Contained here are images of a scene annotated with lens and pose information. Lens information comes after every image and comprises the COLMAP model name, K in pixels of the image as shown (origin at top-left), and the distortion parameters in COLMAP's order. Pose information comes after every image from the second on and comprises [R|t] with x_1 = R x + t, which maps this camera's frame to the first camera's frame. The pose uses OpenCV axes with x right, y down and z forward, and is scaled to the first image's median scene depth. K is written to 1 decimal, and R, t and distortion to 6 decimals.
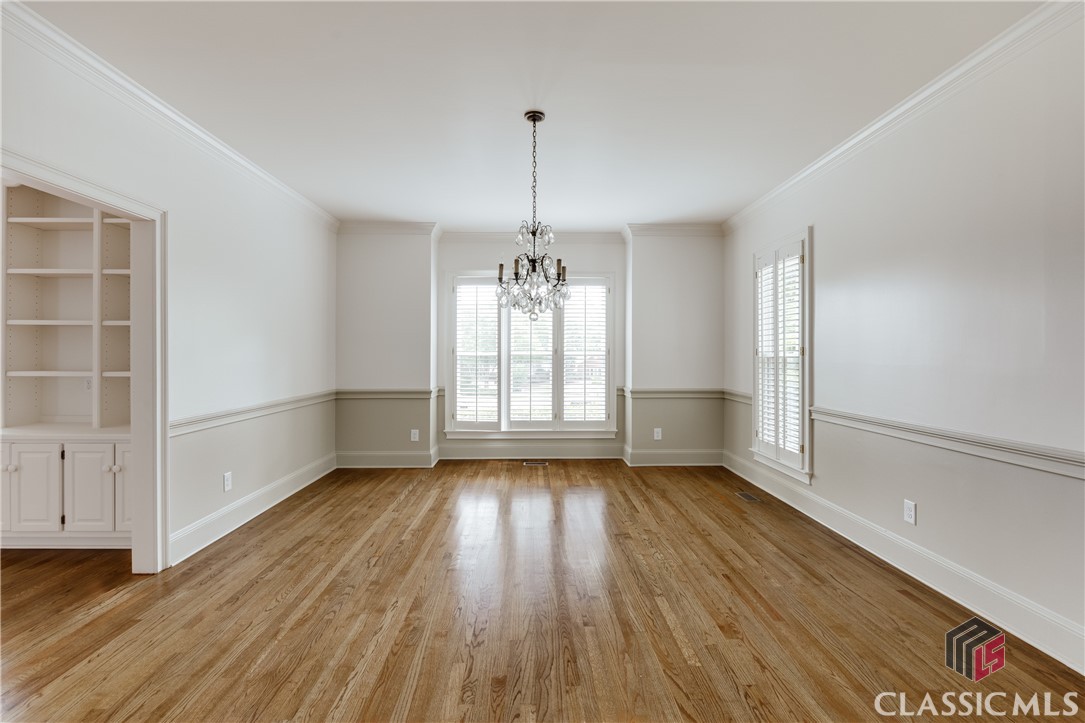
lens RADIAL K [[502.0, 0, 562.3], [0, 502.0, 353.3], [0, 0, 1]] dist [-0.016451, 0.001272]
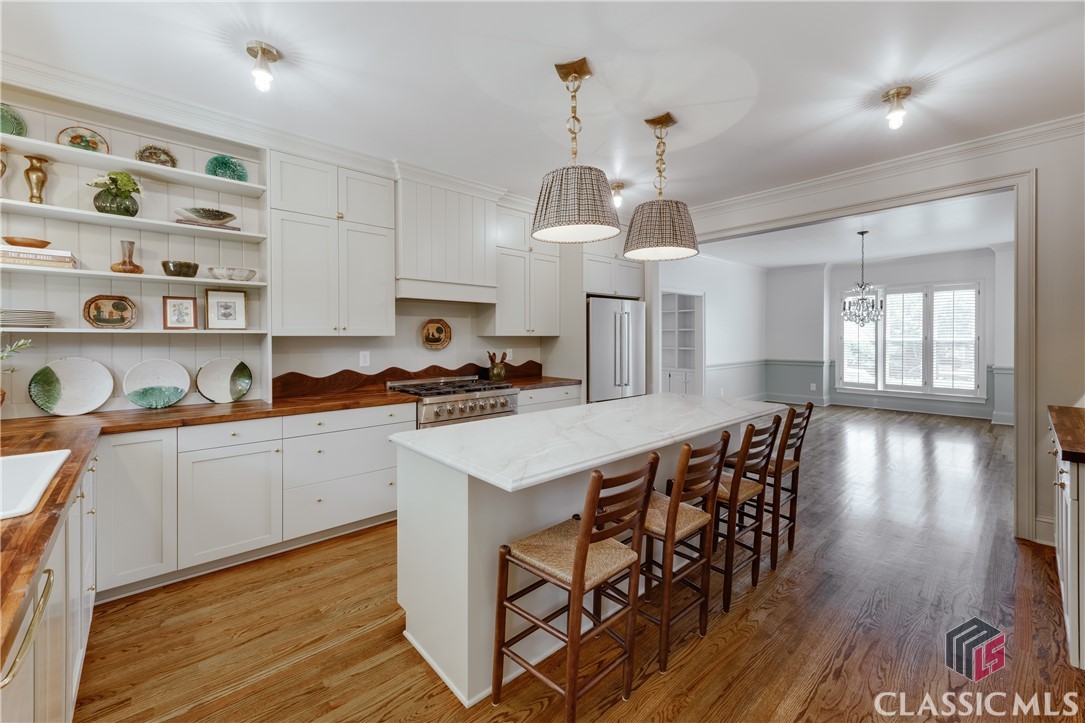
lens RADIAL K [[459.8, 0, 521.1], [0, 459.8, 340.4], [0, 0, 1]] dist [0.003421, 0.000128]
pose [[0.622199, 0.002123, -0.782857, 0.457066], [0.004078, 0.999974, 0.005953, -0.015823], [0.782849, -0.006896, 0.622174, -1.103873]]
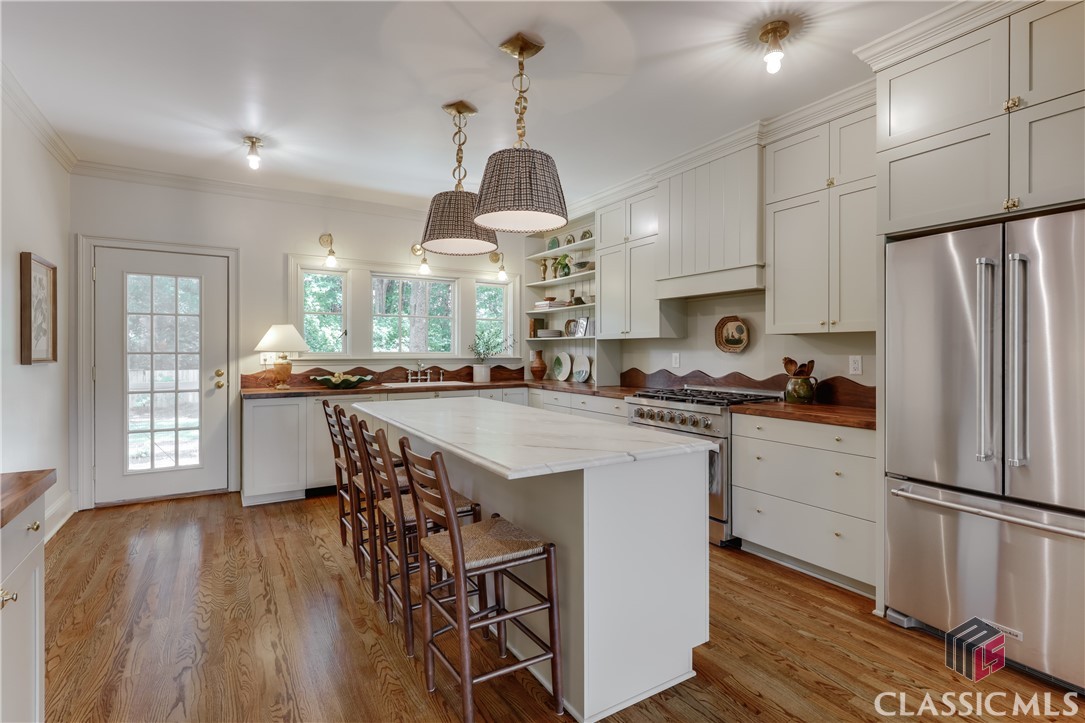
lens RADIAL K [[519.4, 0, 541.7], [0, 519.4, 353.4], [0, 0, 1]] dist [0.001683, 0.000389]
pose [[-0.883527, 0.001336, -0.468378, -0.248475], [-0.001429, 0.999984, 0.005550, 0.079792], [0.468378, 0.005573, -0.883511, 4.117970]]
